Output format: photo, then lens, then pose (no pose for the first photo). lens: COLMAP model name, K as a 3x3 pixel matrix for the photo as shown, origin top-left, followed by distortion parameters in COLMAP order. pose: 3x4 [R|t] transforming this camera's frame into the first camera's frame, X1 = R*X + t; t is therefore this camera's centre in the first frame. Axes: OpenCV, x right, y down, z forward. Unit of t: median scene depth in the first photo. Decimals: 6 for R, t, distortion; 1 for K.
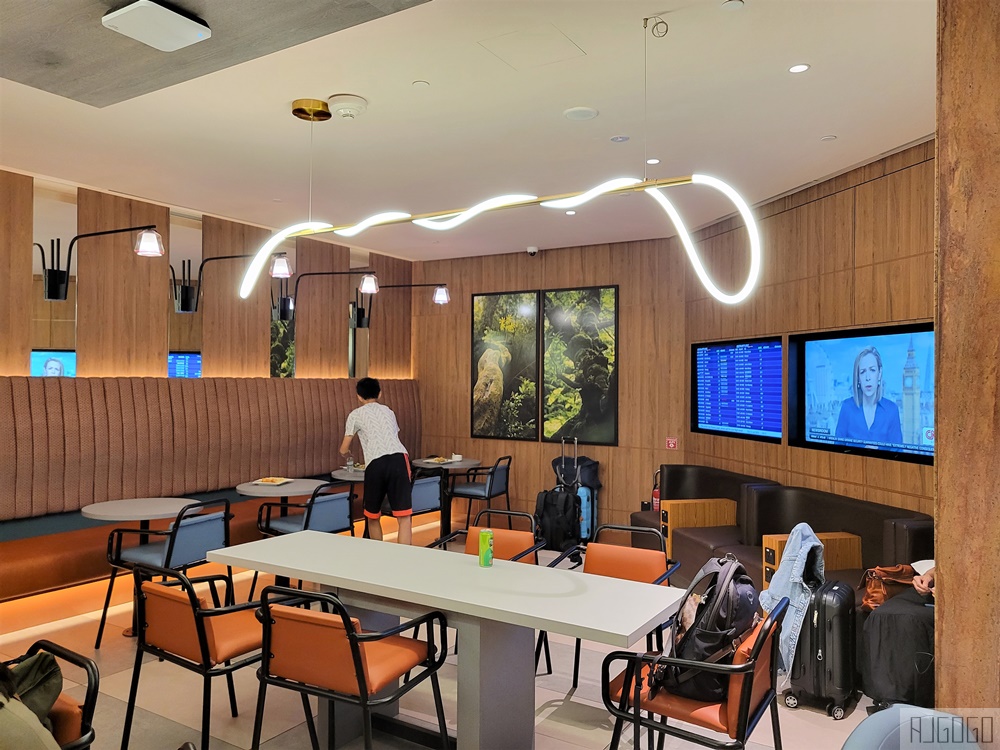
lens RADIAL K [[759.8, 0, 492.4], [0, 759.8, 373.0], [0, 0, 1]] dist [0.041914, -0.023622]
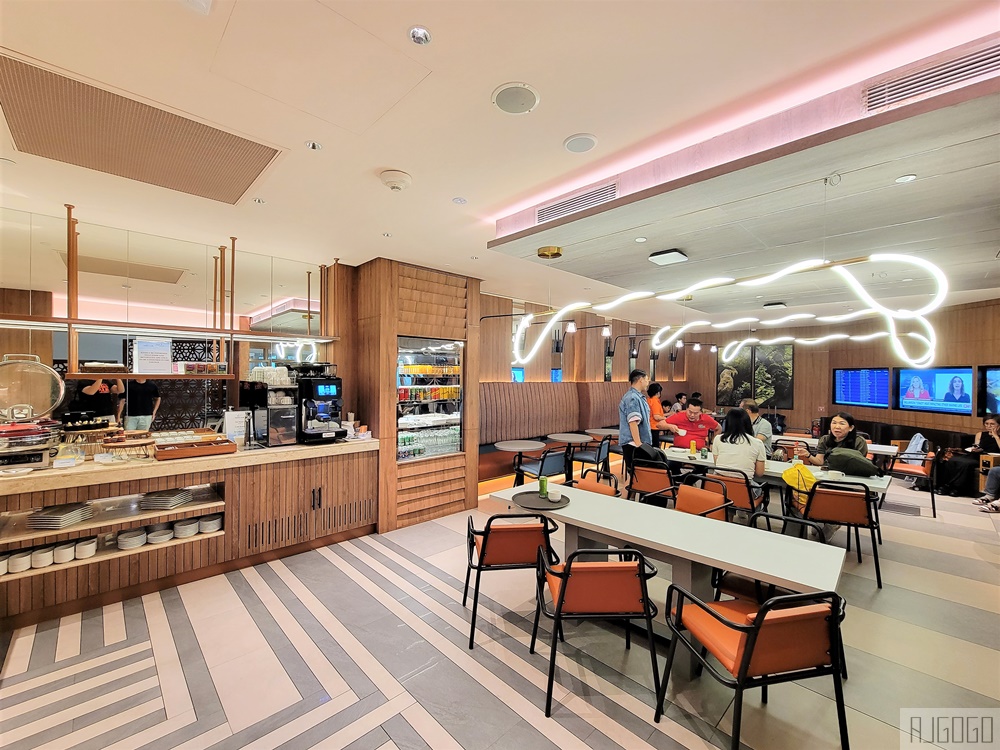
lens RADIAL K [[416.1, 0, 506.8], [0, 416.1, 378.2], [0, 0, 1]] dist [-0.008293, -0.000535]
pose [[0.970390, -0.000123, -0.241542, -0.388492], [0.004470, 0.999838, 0.017450, -0.031107], [0.241500, -0.018013, 0.970234, -0.487304]]
